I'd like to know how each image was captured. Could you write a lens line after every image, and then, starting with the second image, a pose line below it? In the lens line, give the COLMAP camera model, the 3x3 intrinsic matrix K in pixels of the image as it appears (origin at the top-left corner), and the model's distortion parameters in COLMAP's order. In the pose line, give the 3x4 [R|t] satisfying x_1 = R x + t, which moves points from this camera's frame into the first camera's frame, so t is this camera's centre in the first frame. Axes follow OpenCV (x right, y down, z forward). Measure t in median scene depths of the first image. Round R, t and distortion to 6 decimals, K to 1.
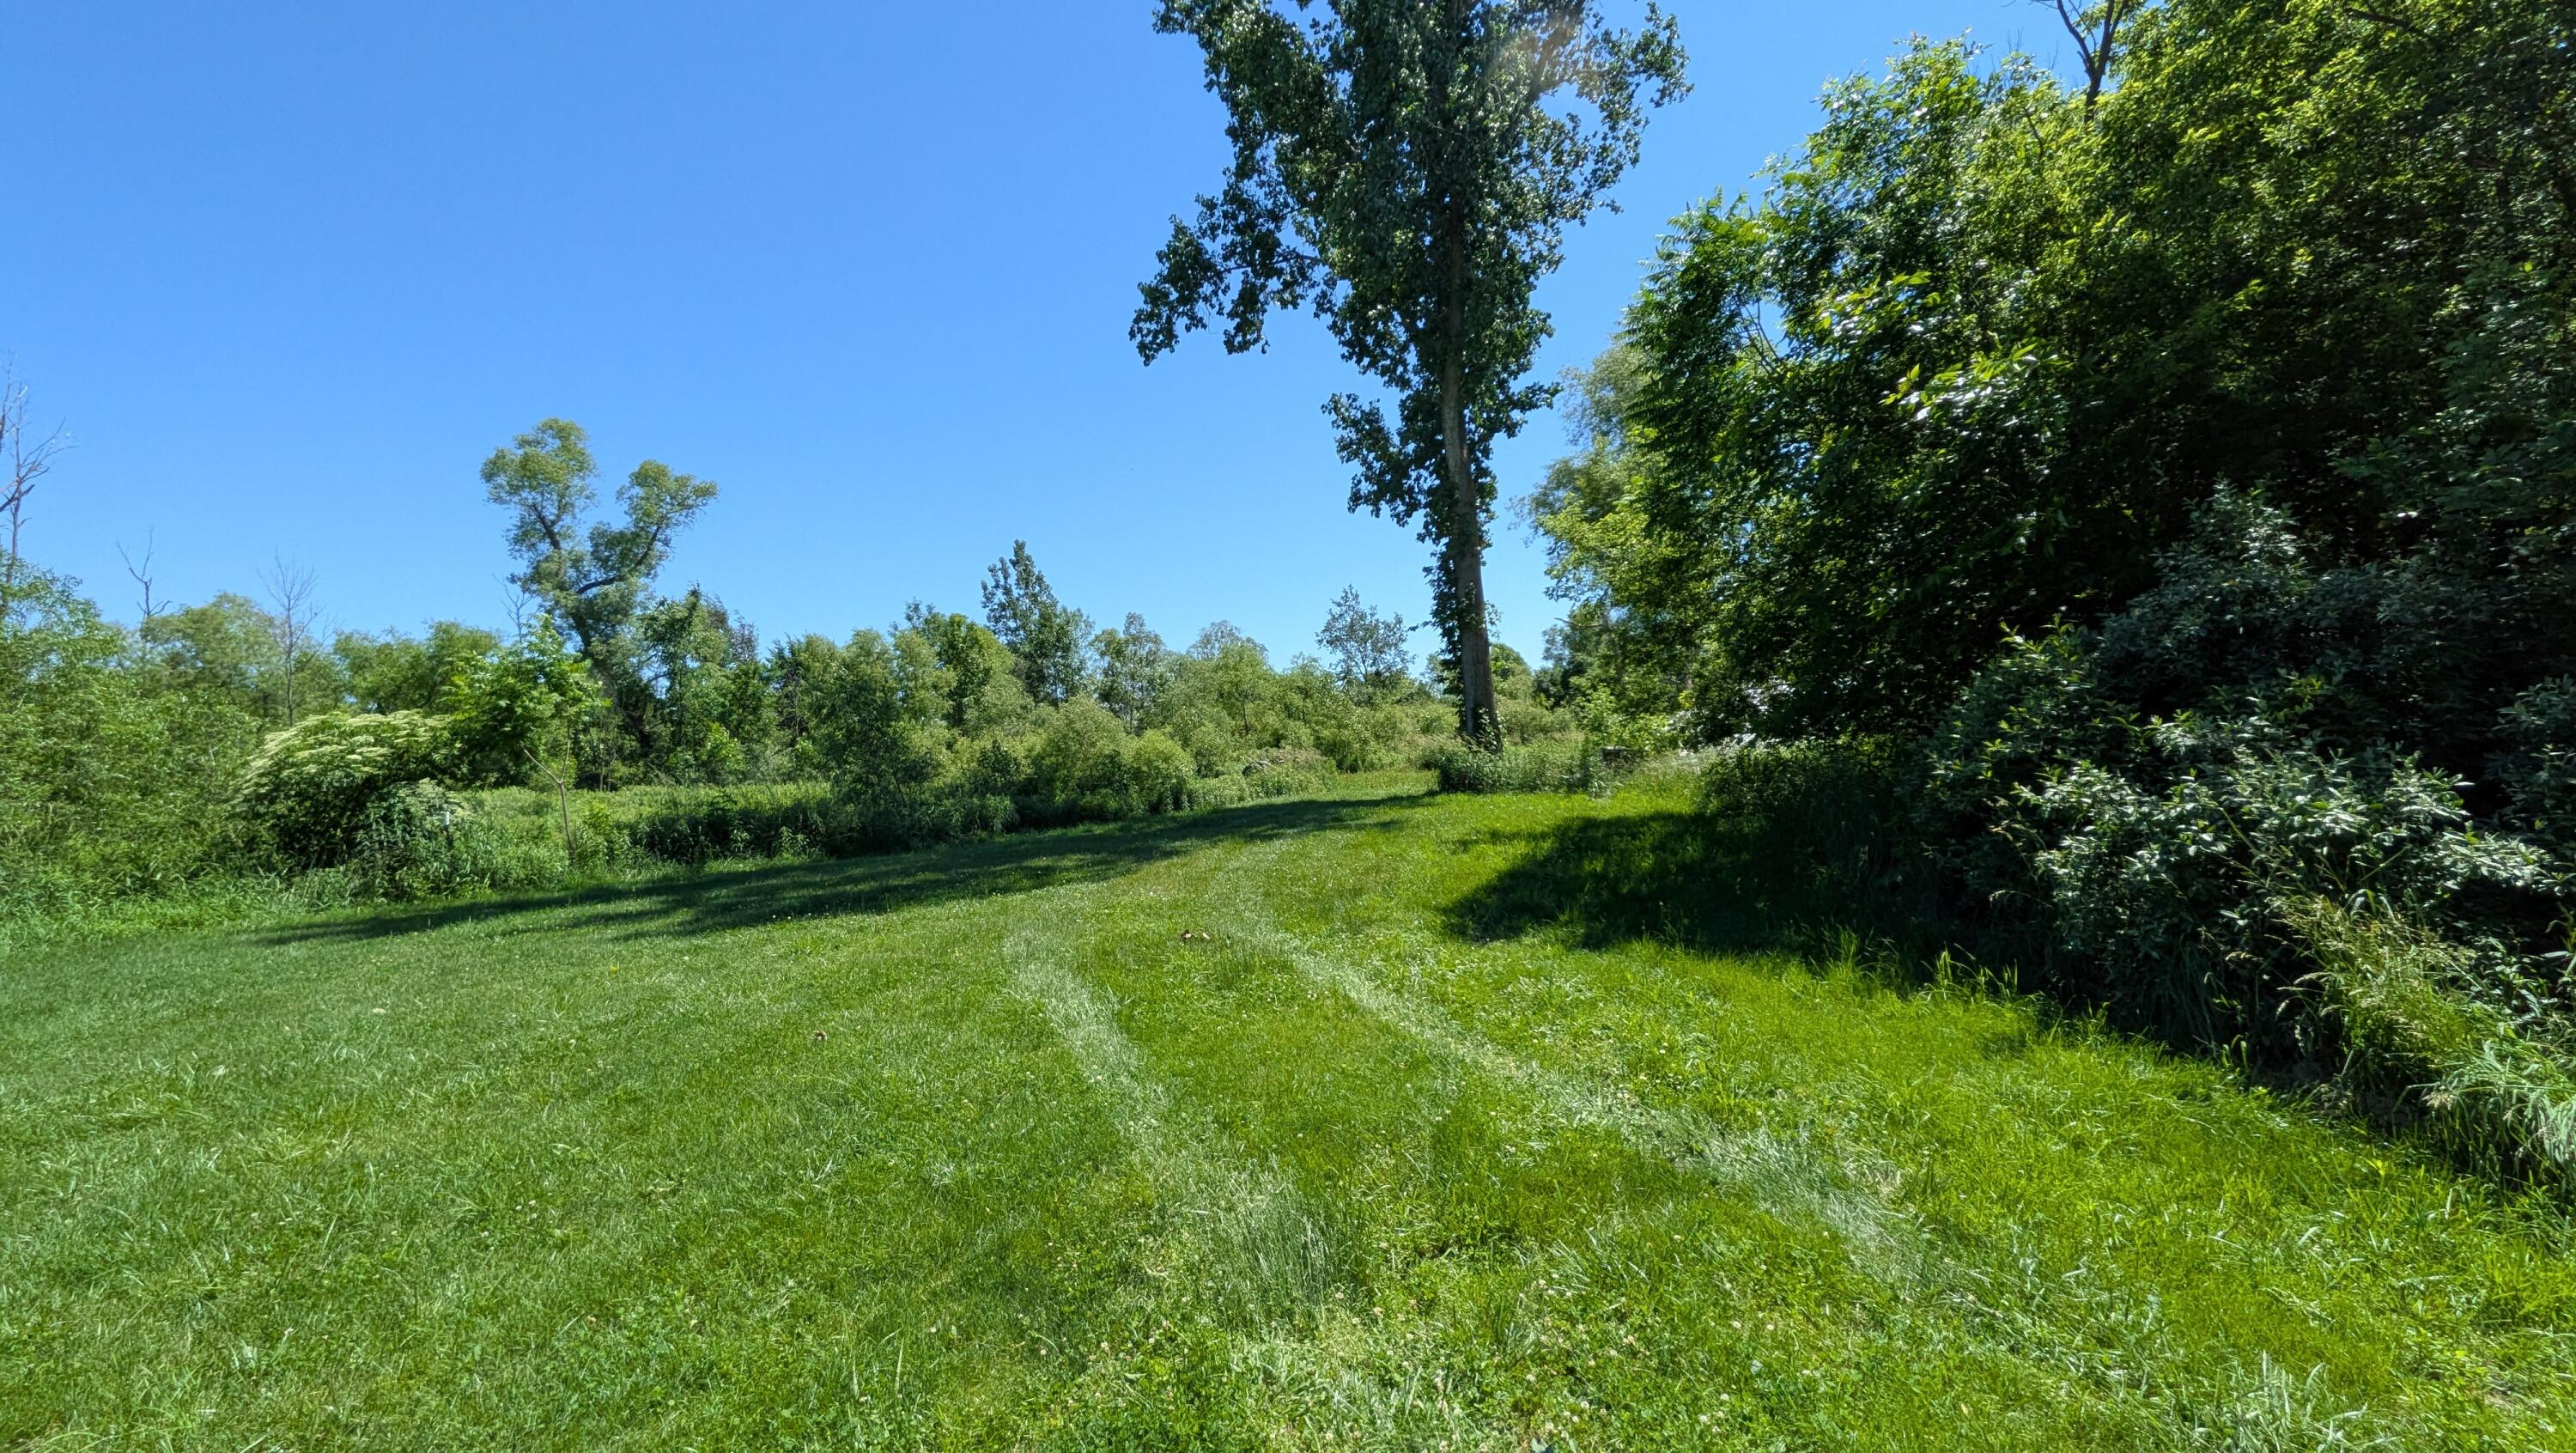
lens RADIAL K [[1005.2, 0, 1288.0], [0, 1005.2, 726.5], [0, 0, 1]] dist [0.014146, -0.000007]
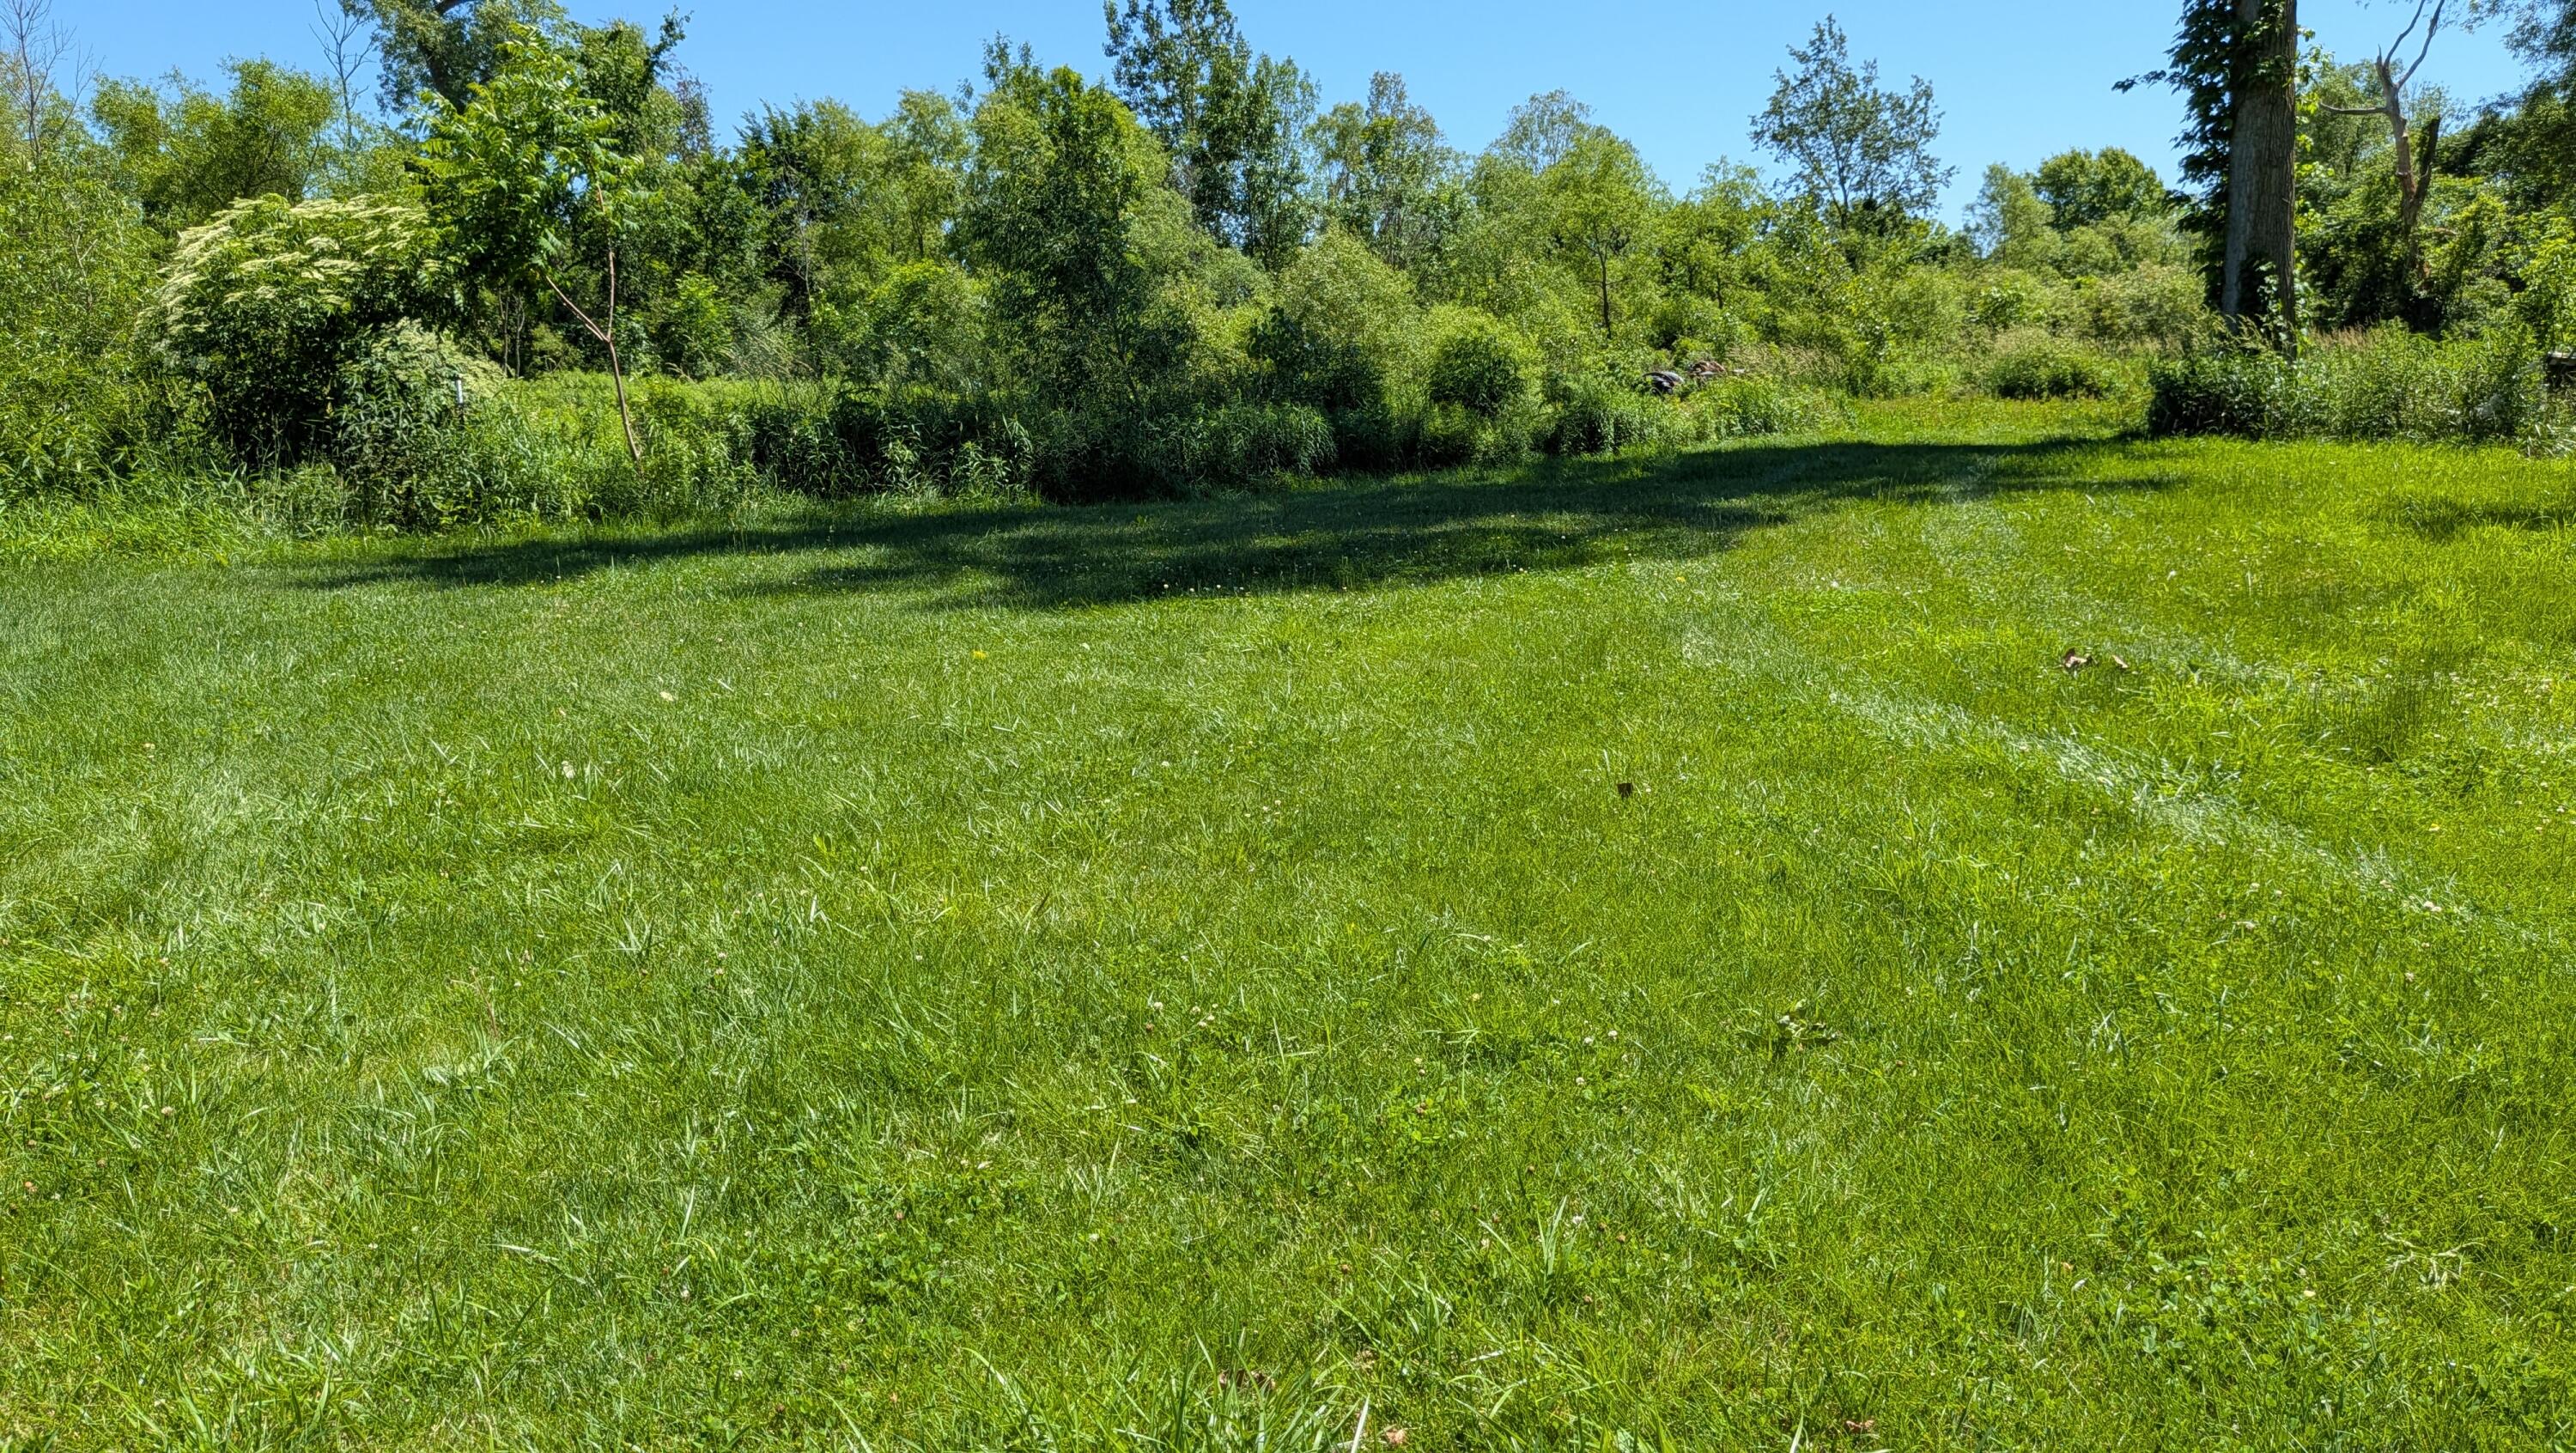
lens RADIAL K [[1844.0, 0, 1288.0], [0, 1844.0, 726.5], [0, 0, 1]] dist [0.086002, -0.128686]
pose [[0.987082, 0.065516, -0.146210, -0.101948], [-0.032190, 0.975058, 0.219602, 0.014018], [0.156950, -0.212059, 0.964571, 0.011083]]
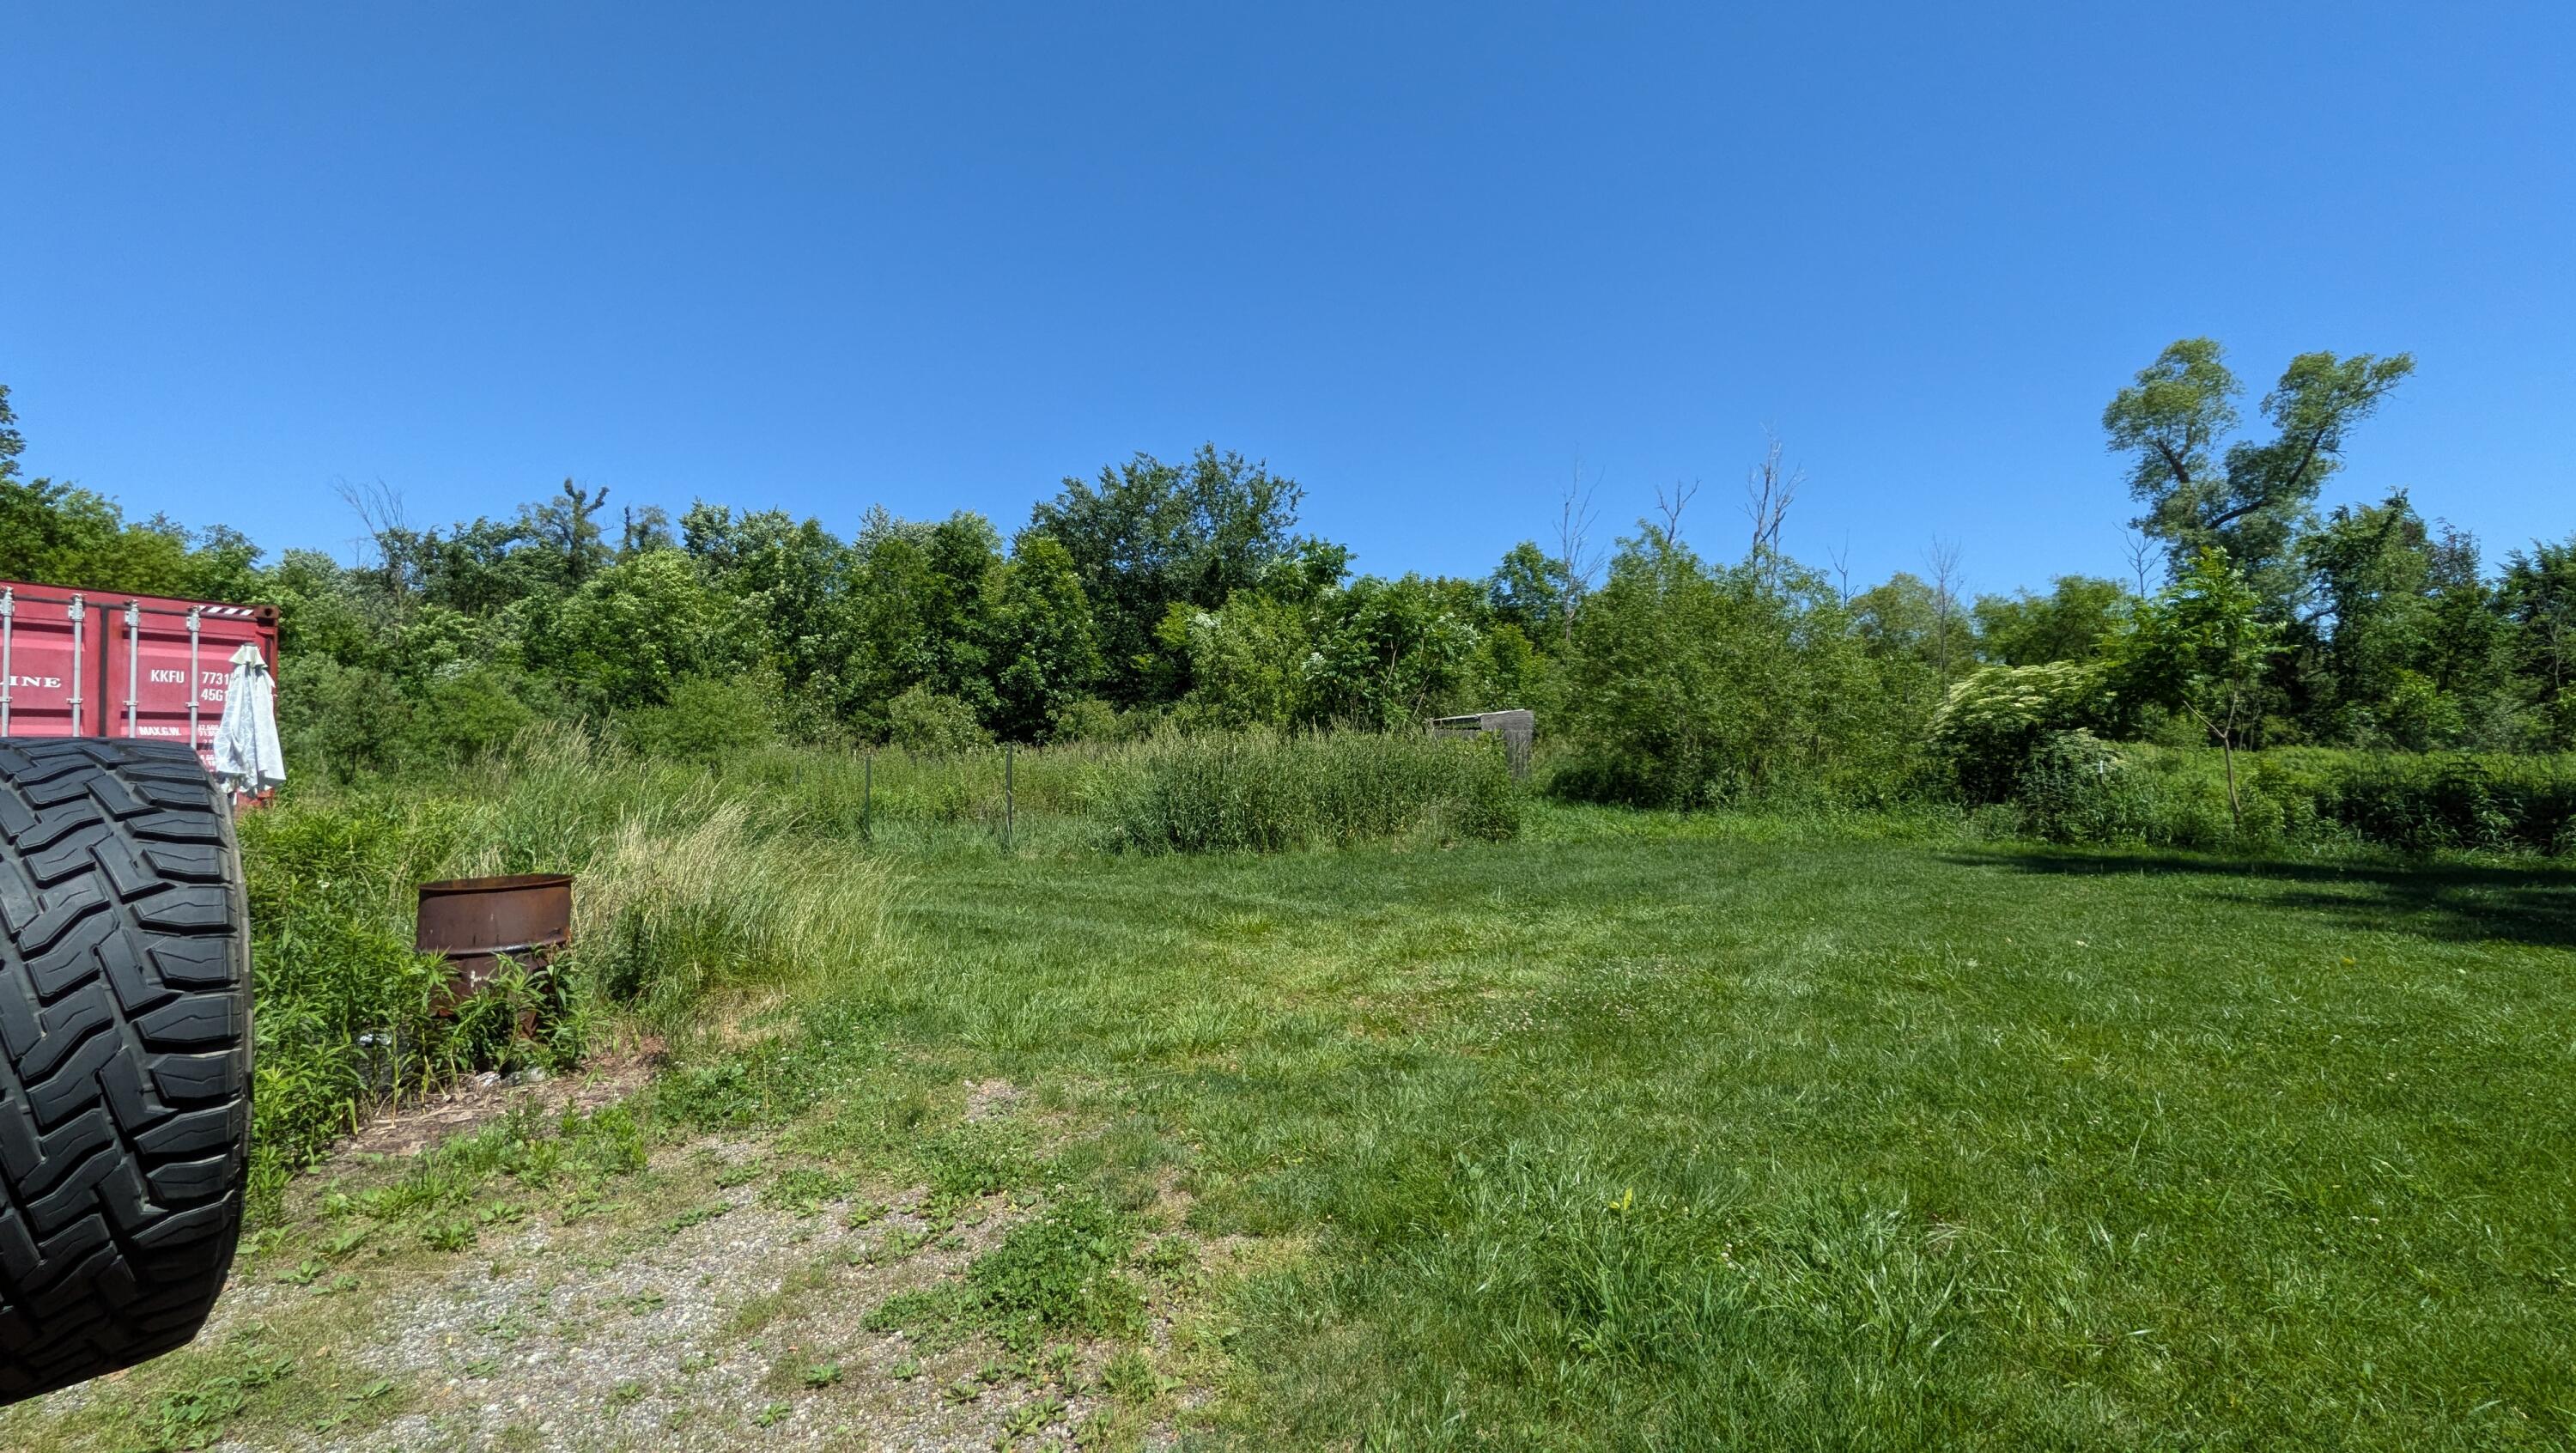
lens RADIAL K [[1009.1, 0, 1277.0], [0, 1009.1, 703.6], [0, 0, 1]] dist [0.000484, -0.000030]
pose [[0.229491, 0.008575, -0.973273, -0.021748], [0.012776, 0.999848, 0.011822, 0.002687], [0.973227, -0.015148, 0.229347, -0.011920]]
